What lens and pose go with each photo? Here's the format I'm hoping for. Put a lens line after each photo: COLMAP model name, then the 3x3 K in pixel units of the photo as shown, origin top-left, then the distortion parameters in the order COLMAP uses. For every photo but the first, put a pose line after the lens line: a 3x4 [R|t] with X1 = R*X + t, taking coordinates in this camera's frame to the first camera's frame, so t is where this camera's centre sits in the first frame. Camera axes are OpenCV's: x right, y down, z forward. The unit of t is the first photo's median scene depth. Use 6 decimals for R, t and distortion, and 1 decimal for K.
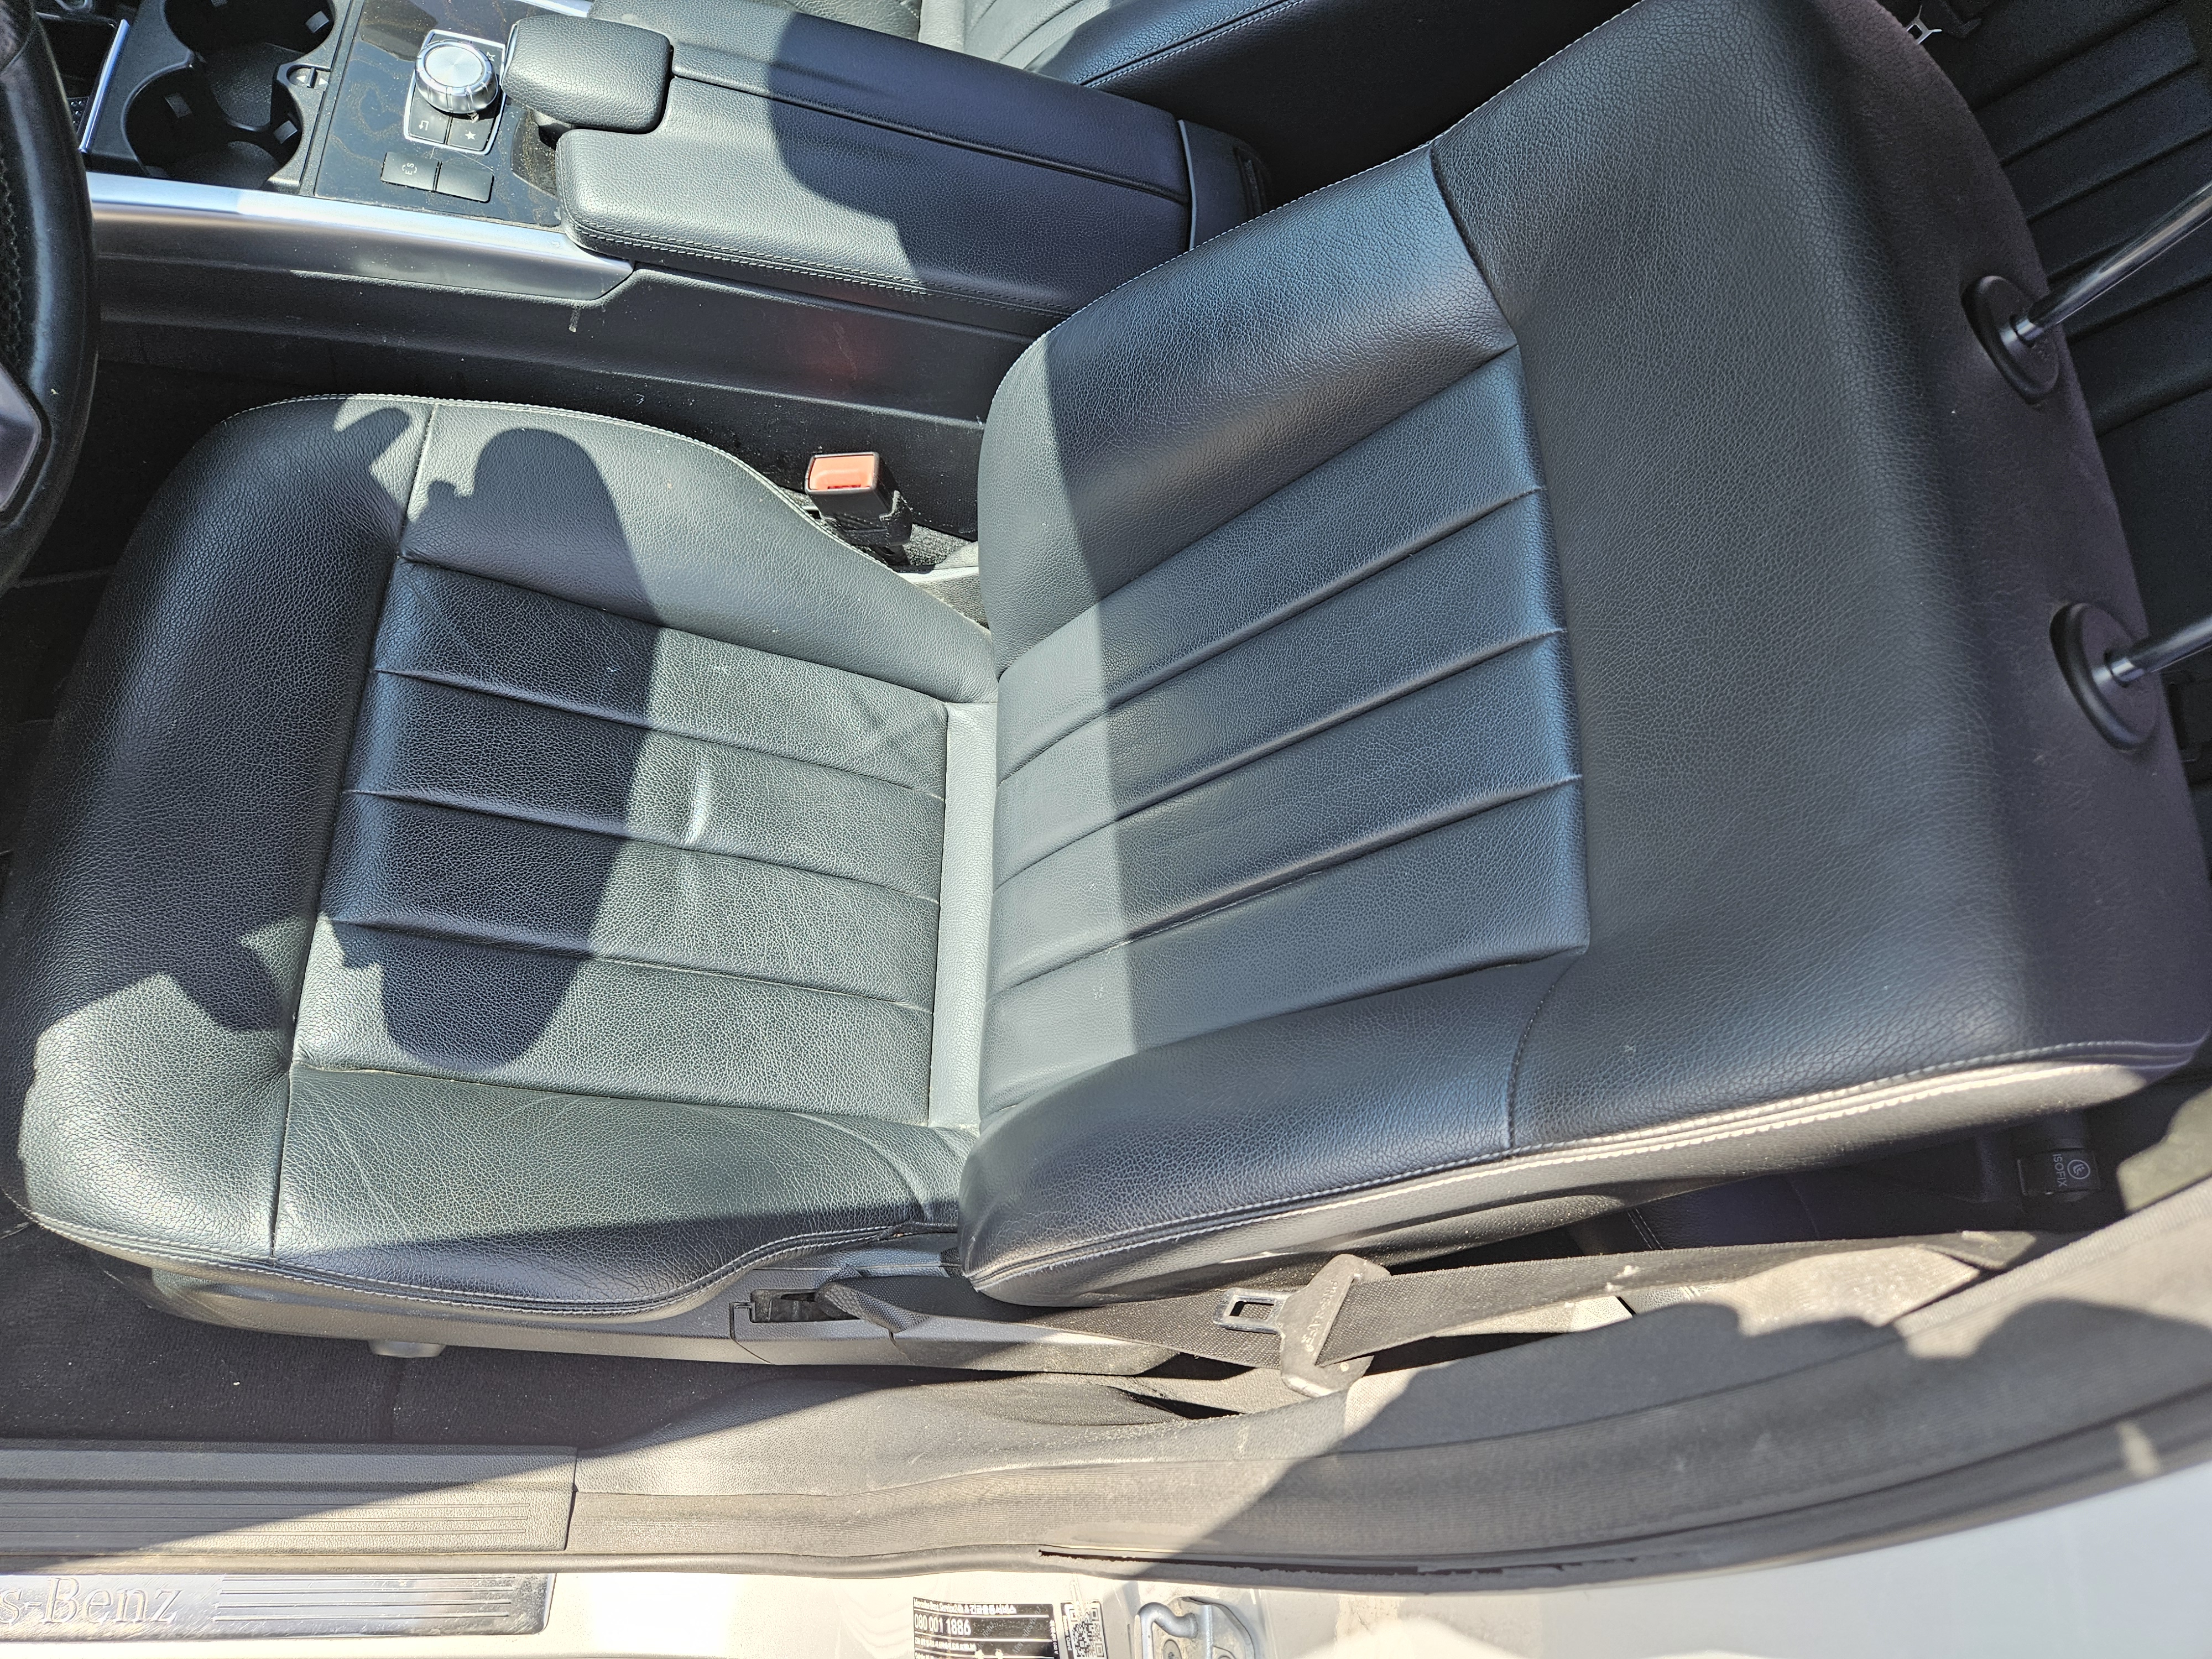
lens RADIAL K [[1500.6, 0, 1118.7], [0, 1500.6, 833.2], [0, 0, 1]] dist [0.059023, -0.052797]
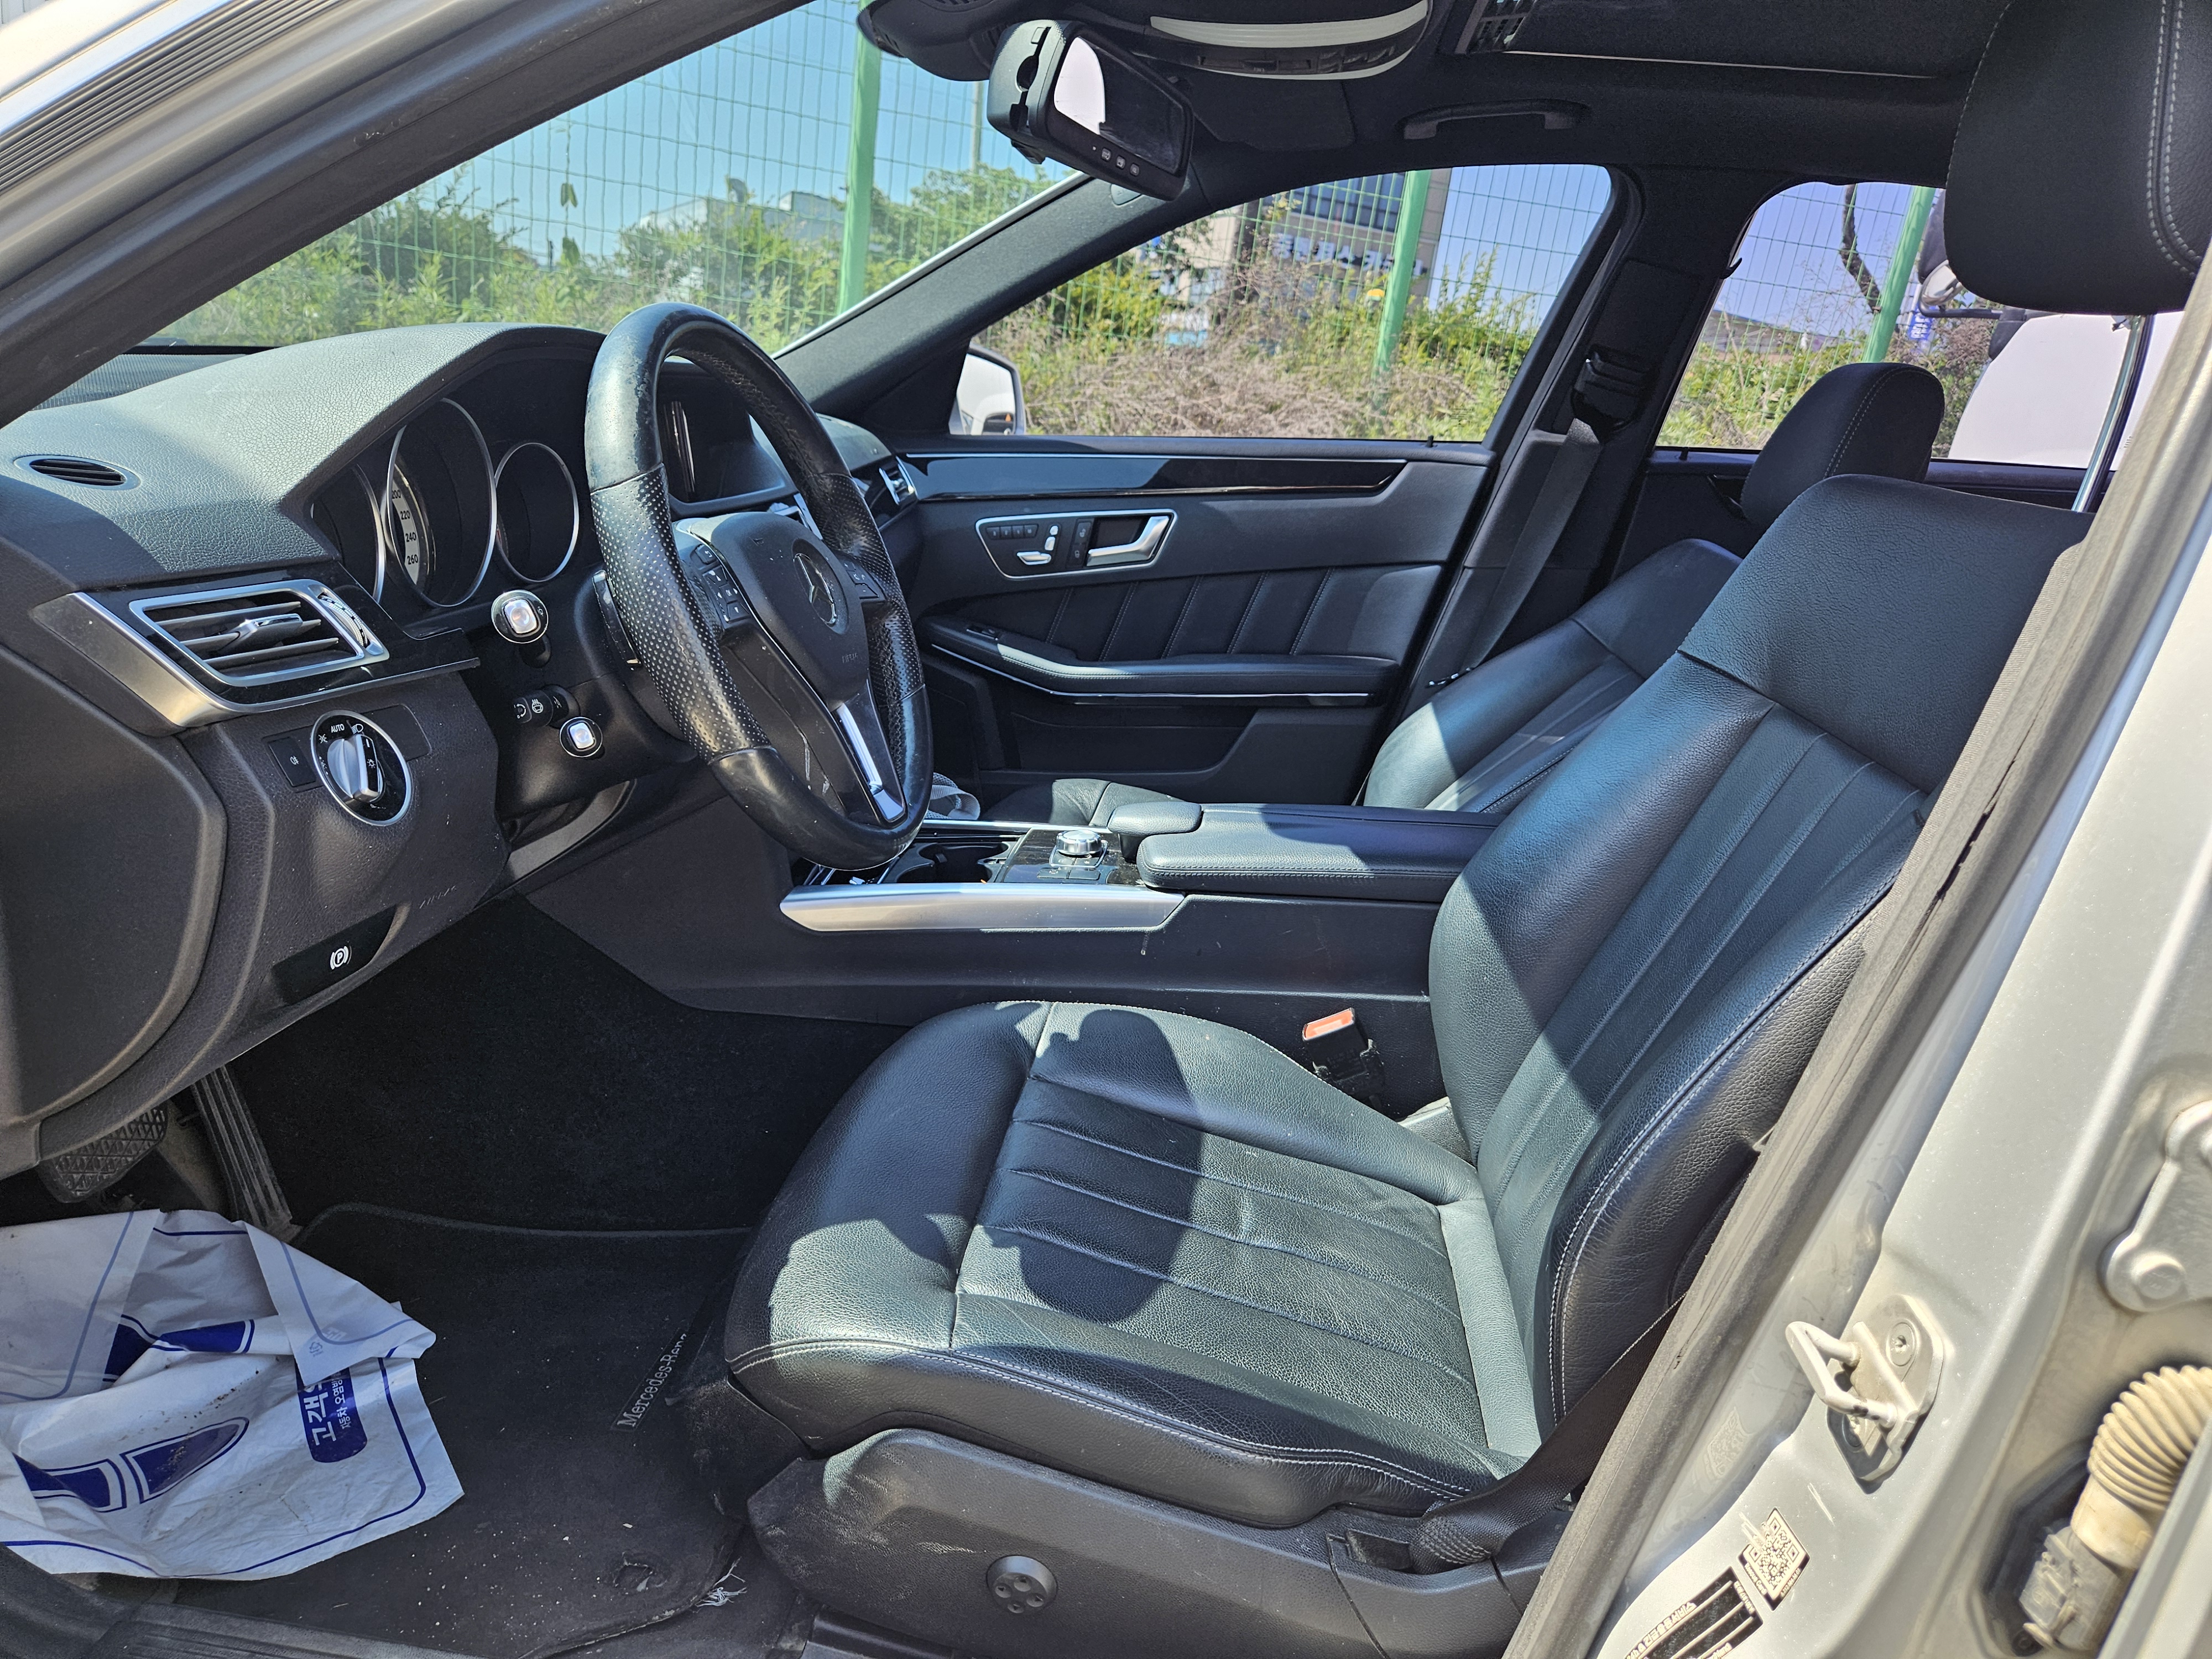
lens RADIAL K [[1500.6, 0, 1104.9], [0, 1500.6, 841.9], [0, 0, 1]] dist [0.059023, -0.052797]
pose [[0.966471, -0.202178, -0.158297, -0.141661], [-0.001033, 0.613413, -0.789762, 0.785656], [0.256774, 0.763445, 0.592637, 0.027322]]
